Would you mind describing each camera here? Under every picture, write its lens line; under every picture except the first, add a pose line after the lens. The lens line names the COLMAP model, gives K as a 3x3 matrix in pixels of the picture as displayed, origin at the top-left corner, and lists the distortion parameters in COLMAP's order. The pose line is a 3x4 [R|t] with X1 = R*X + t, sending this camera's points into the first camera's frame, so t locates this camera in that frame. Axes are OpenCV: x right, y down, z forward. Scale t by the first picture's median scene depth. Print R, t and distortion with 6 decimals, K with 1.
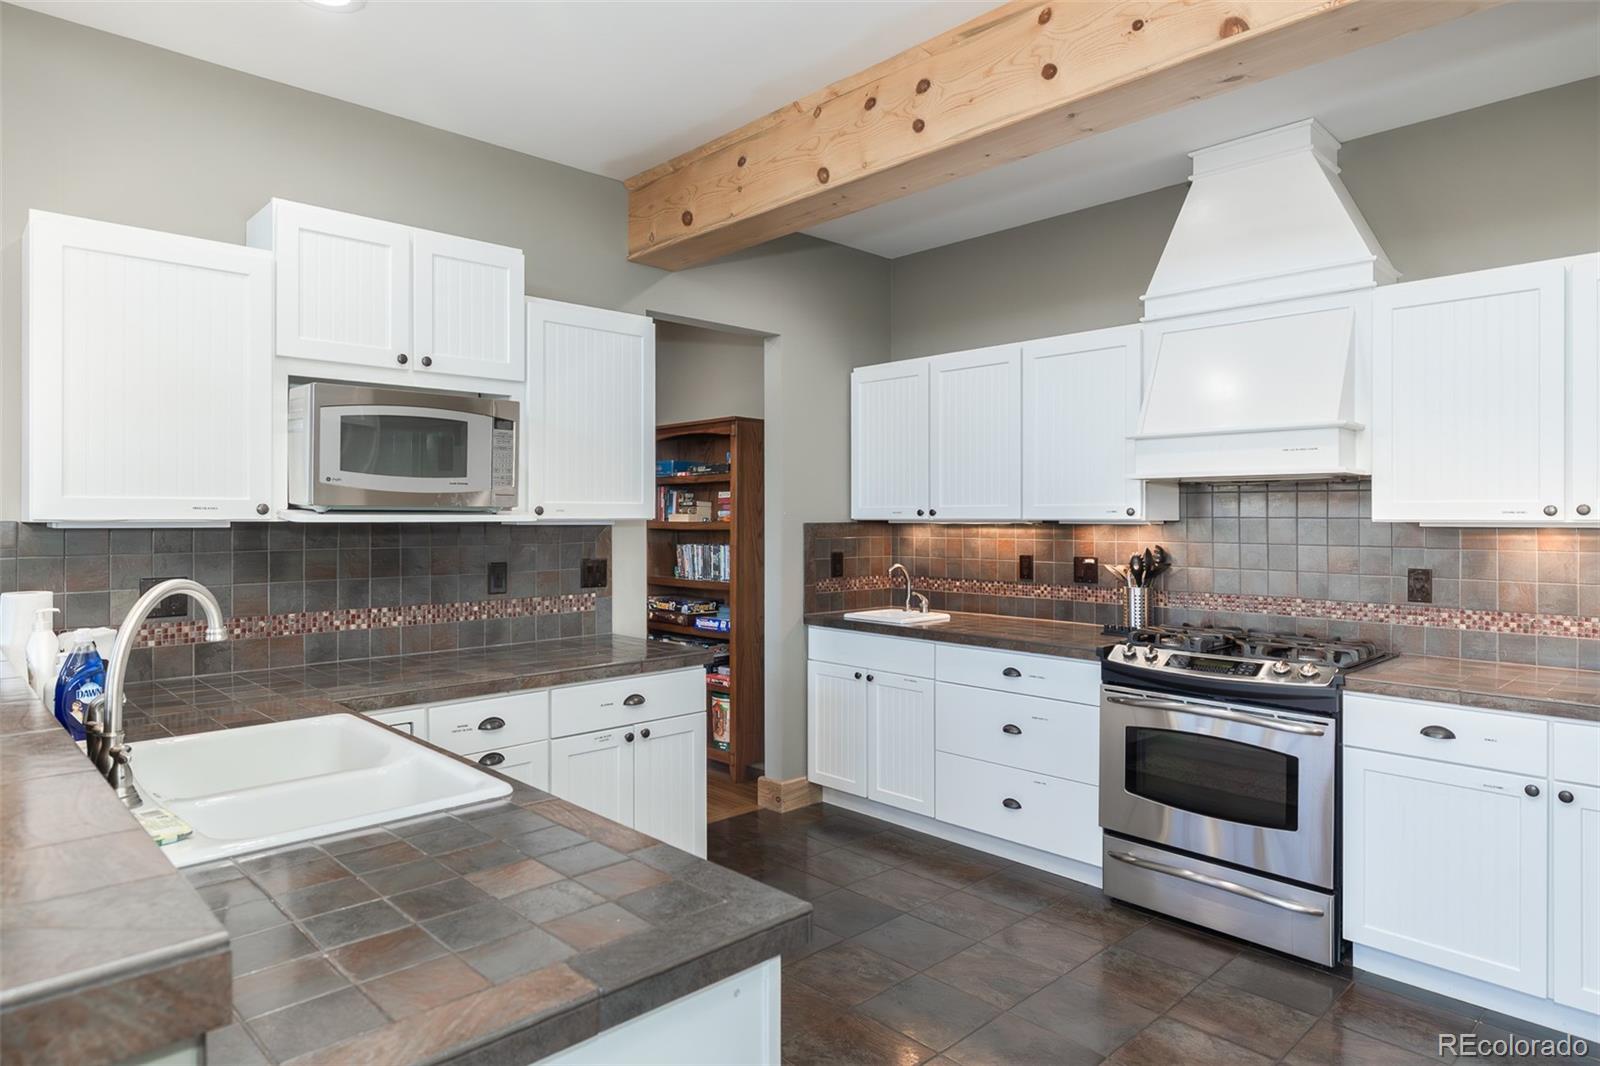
lens RADIAL K [[927.3, 0, 761.0], [0, 927.3, 512.2], [0, 0, 1]] dist [0.003872, -0.003286]
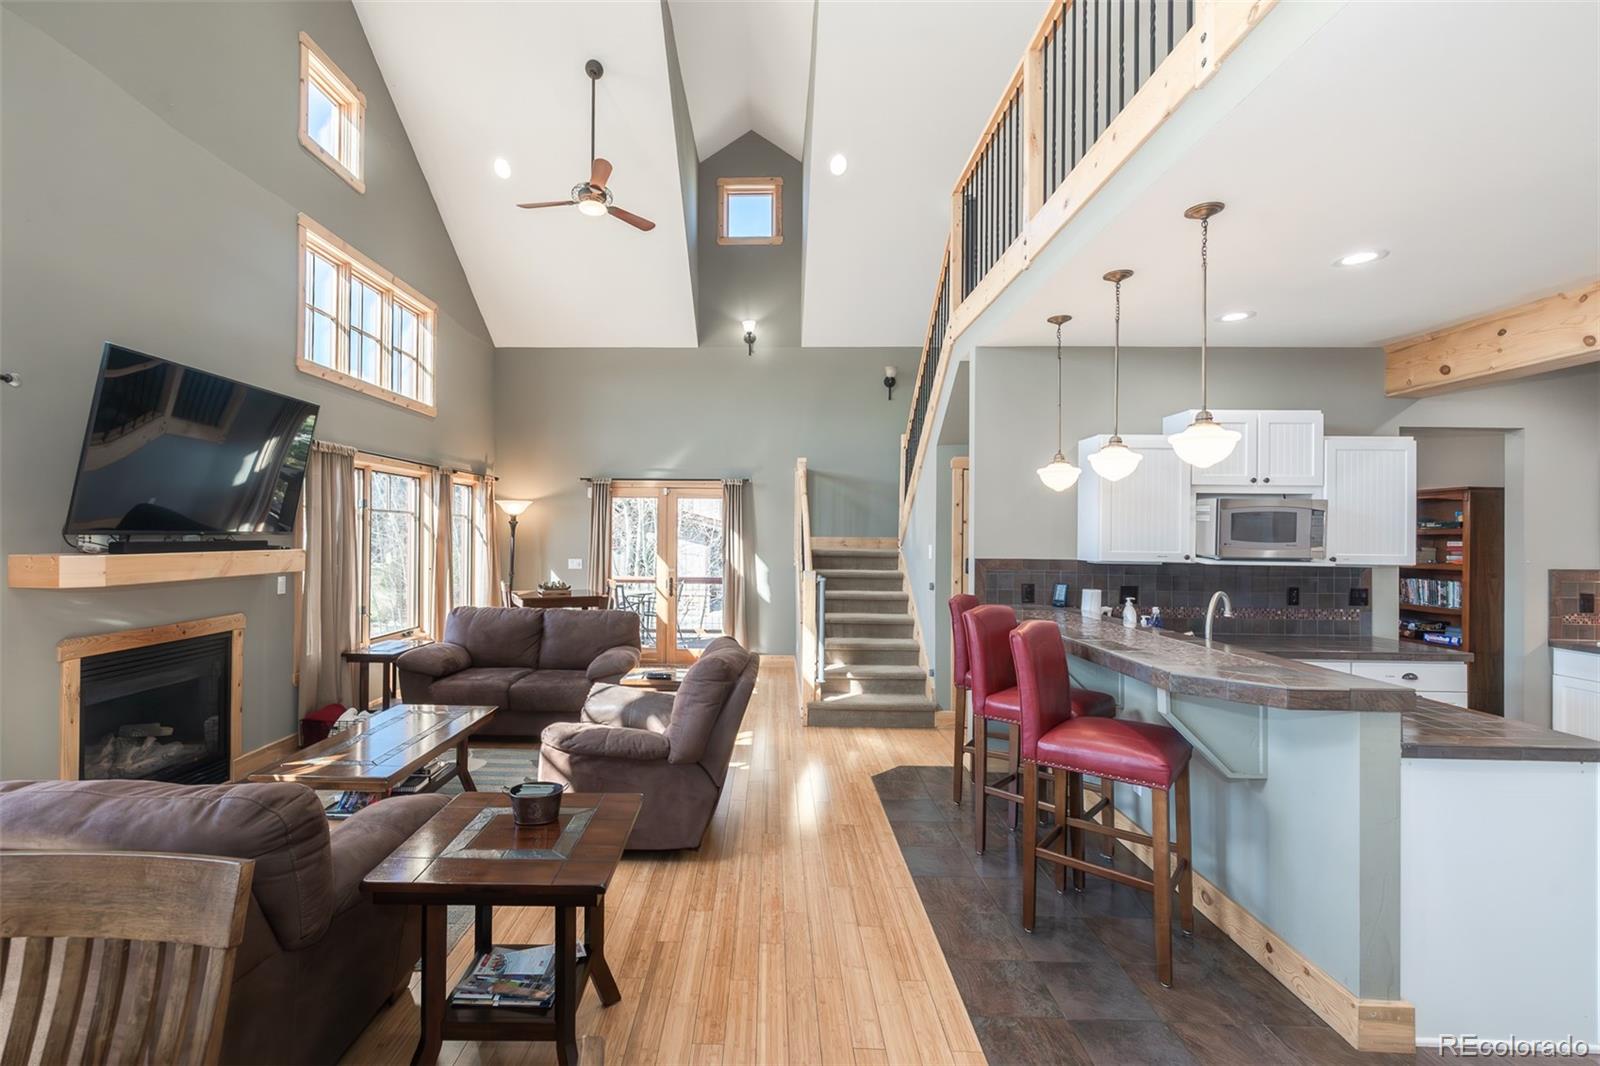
lens RADIAL K [[696.2, 0, 757.2], [0, 696.2, 527.1], [0, 0, 1]] dist [0.003283, -0.000393]
pose [[0.725138, 0.003891, -0.688592, -0.107419], [-0.010193, 0.999935, -0.005084, -0.039325], [0.688528, 0.010705, 0.725131, -0.610394]]
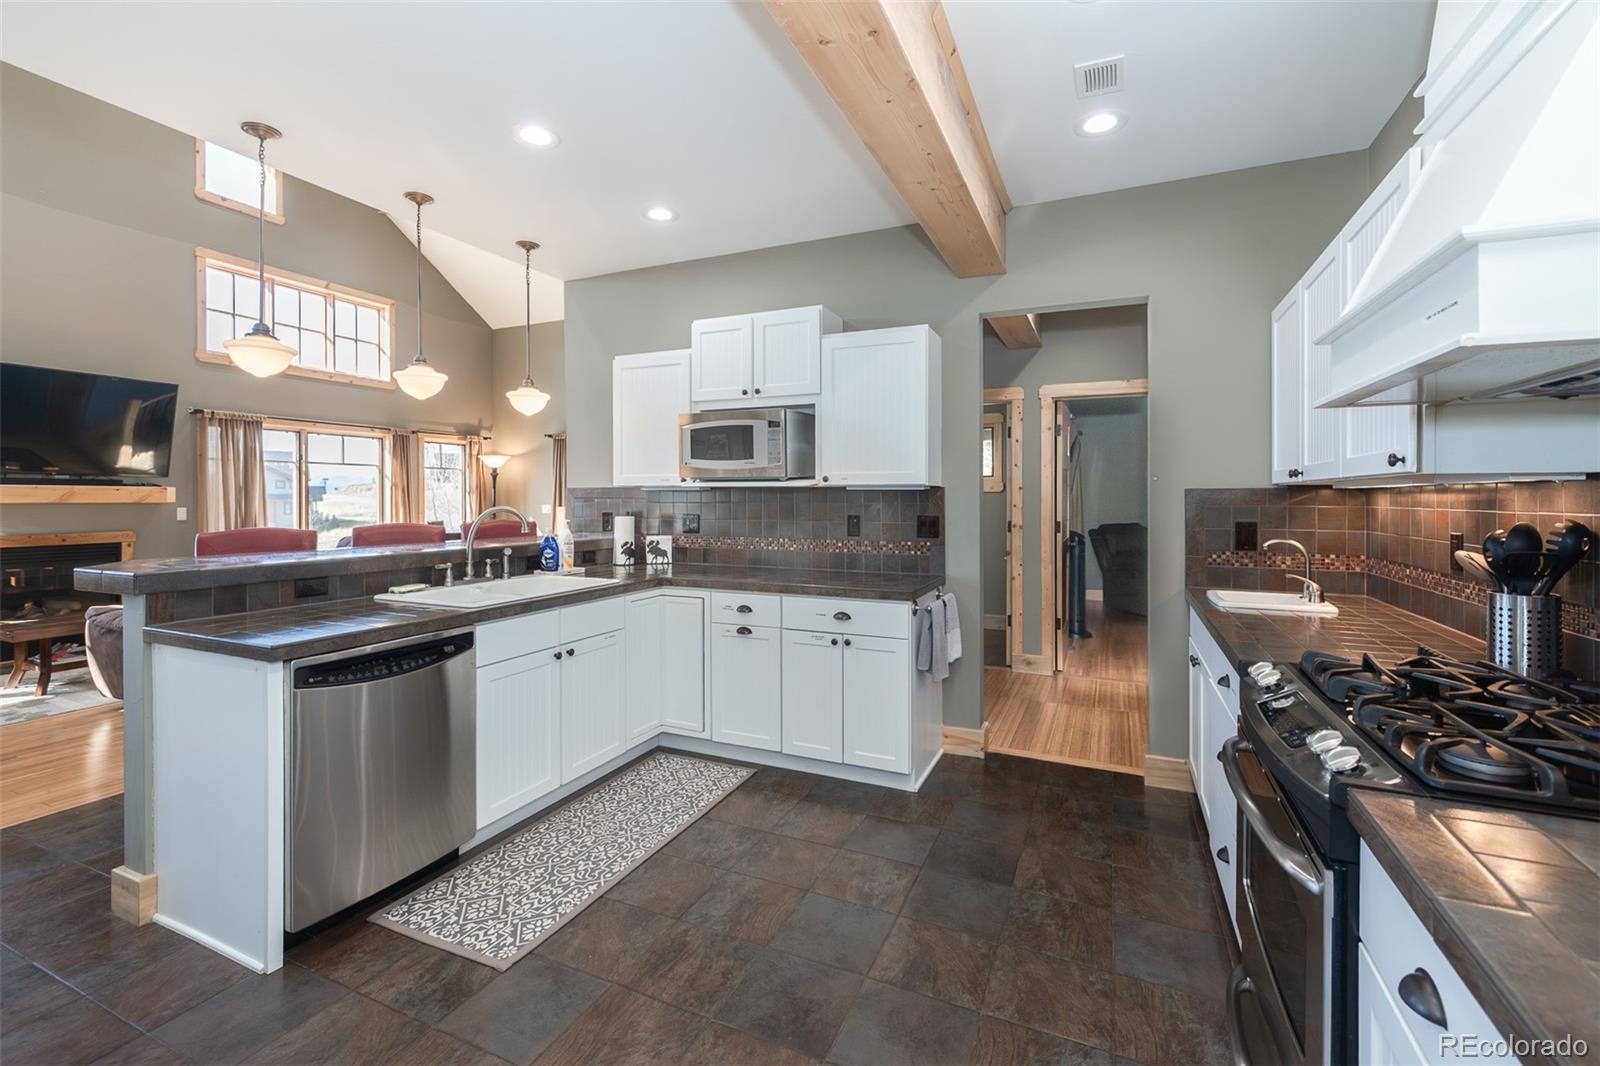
lens RADIAL K [[687.7, 0, 831.1], [0, 687.7, 498.3], [0, 0, 1]] dist [0.001363, 0.000167]
pose [[0.410516, 0.003615, -0.911846, 0.672549], [0.002417, 0.999984, 0.005052, 0.020829], [0.911850, -0.004277, 0.410501, 0.492834]]
